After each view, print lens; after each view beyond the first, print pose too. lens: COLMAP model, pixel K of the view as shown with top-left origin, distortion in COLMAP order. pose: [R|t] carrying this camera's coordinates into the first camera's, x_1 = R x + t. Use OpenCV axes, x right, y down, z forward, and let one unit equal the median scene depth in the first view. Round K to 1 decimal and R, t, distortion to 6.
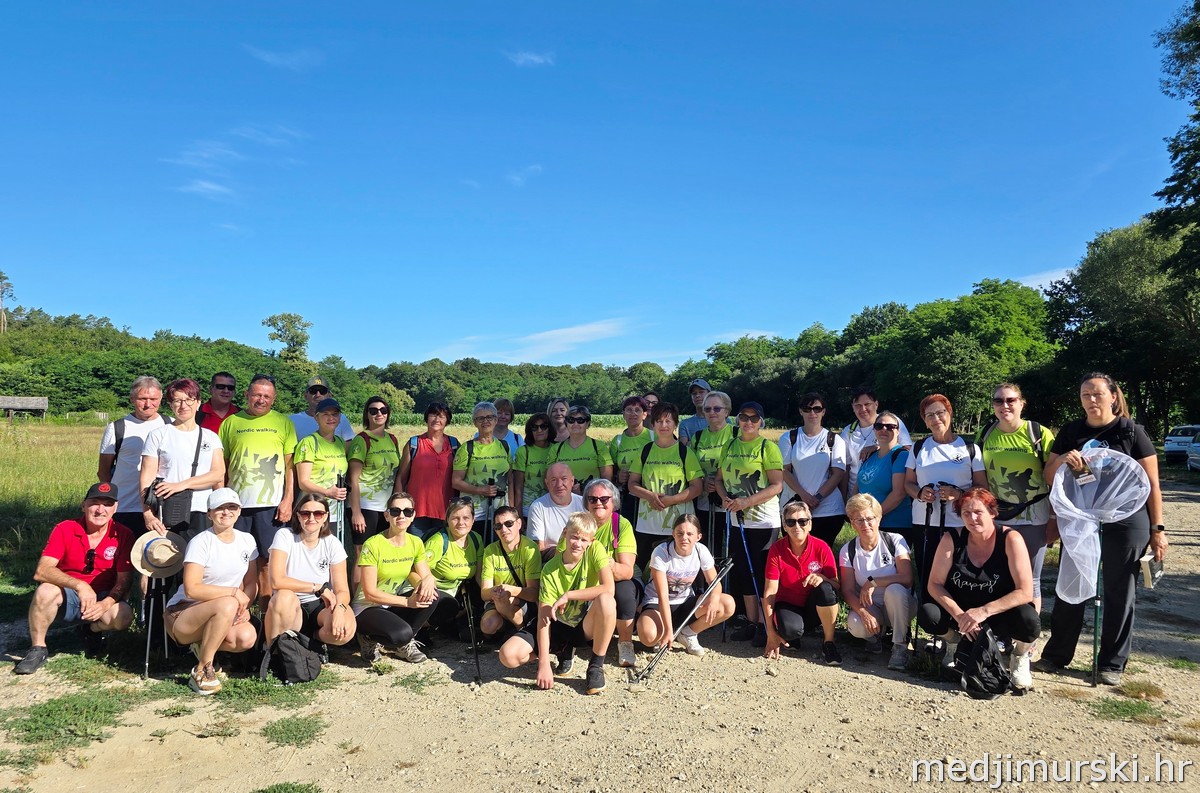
lens RADIAL K [[818.9, 0, 593.5], [0, 818.9, 393.0], [0, 0, 1]] dist [0.068822, -0.083850]
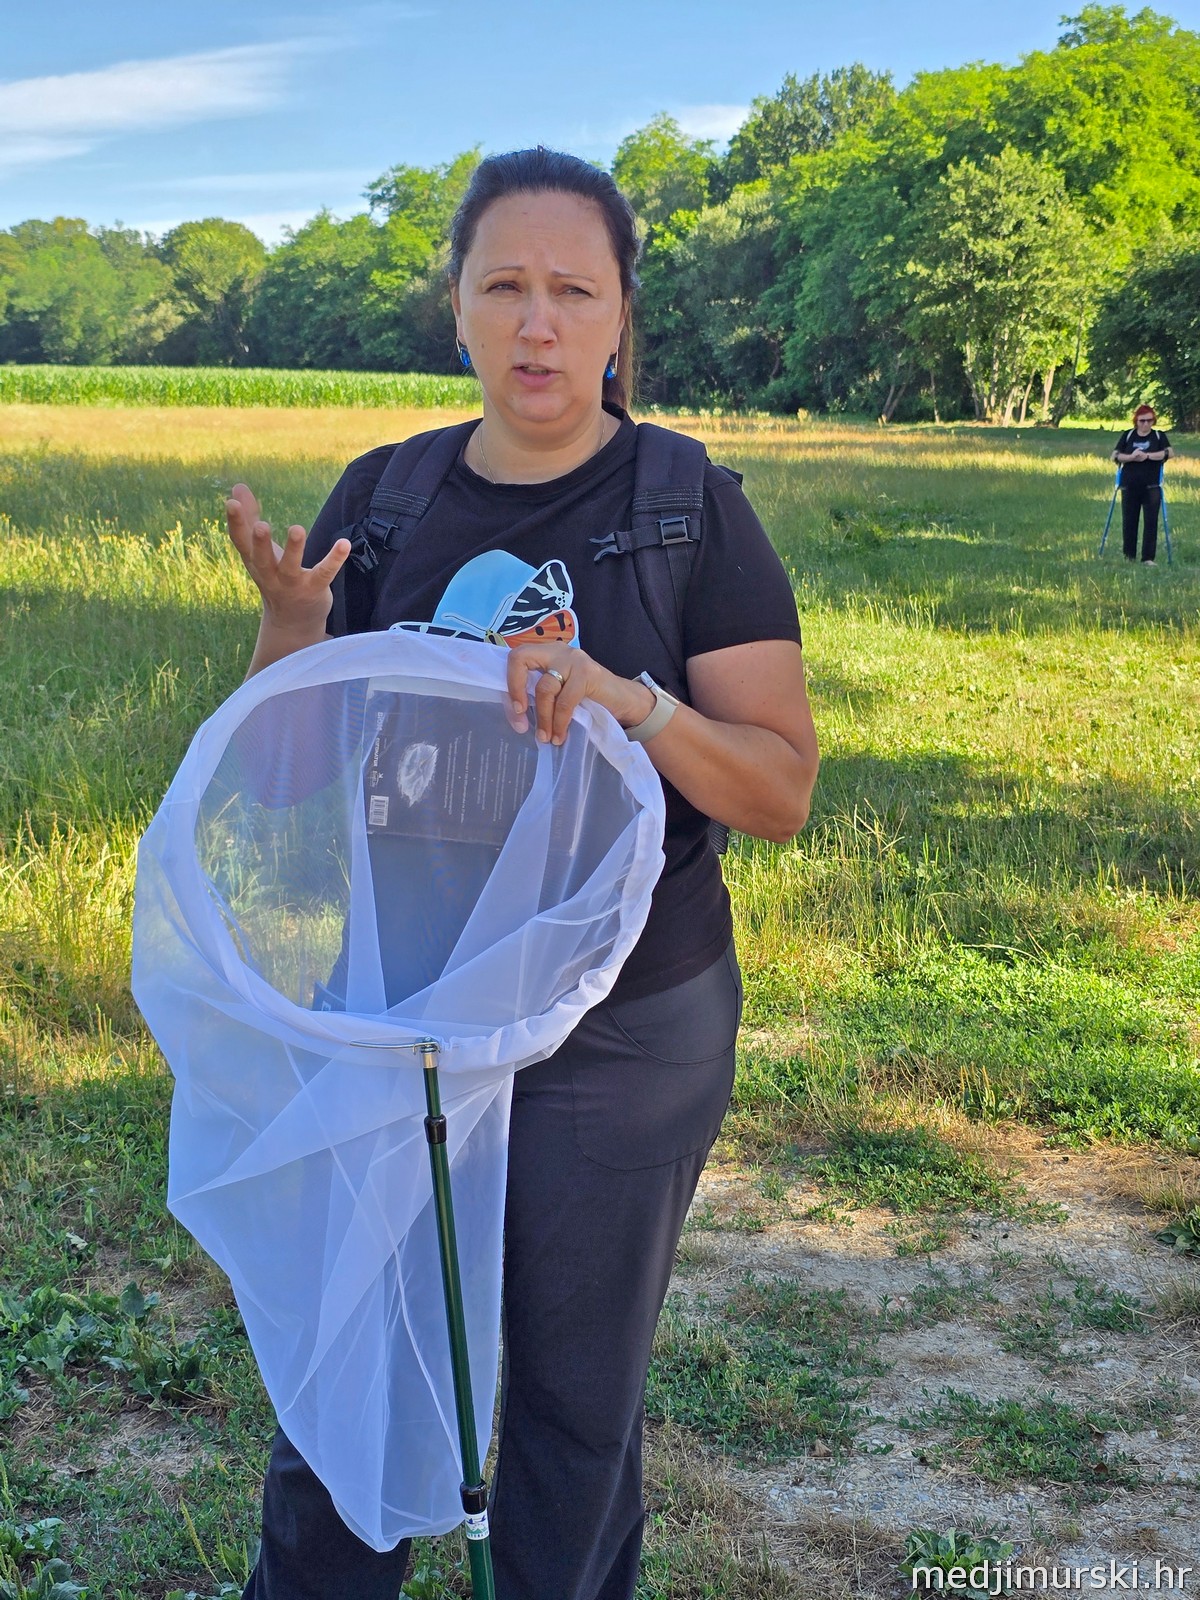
lens RADIAL K [[1965.9, 0, 604.7], [0, 1965.9, 797.4], [0, 0, 1]] dist [0.049990, -0.067664]
pose [[0.975933, -0.035598, 0.215146, 0.054301], [-0.015974, 0.972267, 0.233329, 0.005646], [-0.217485, -0.231150, 0.948298, 0.118324]]
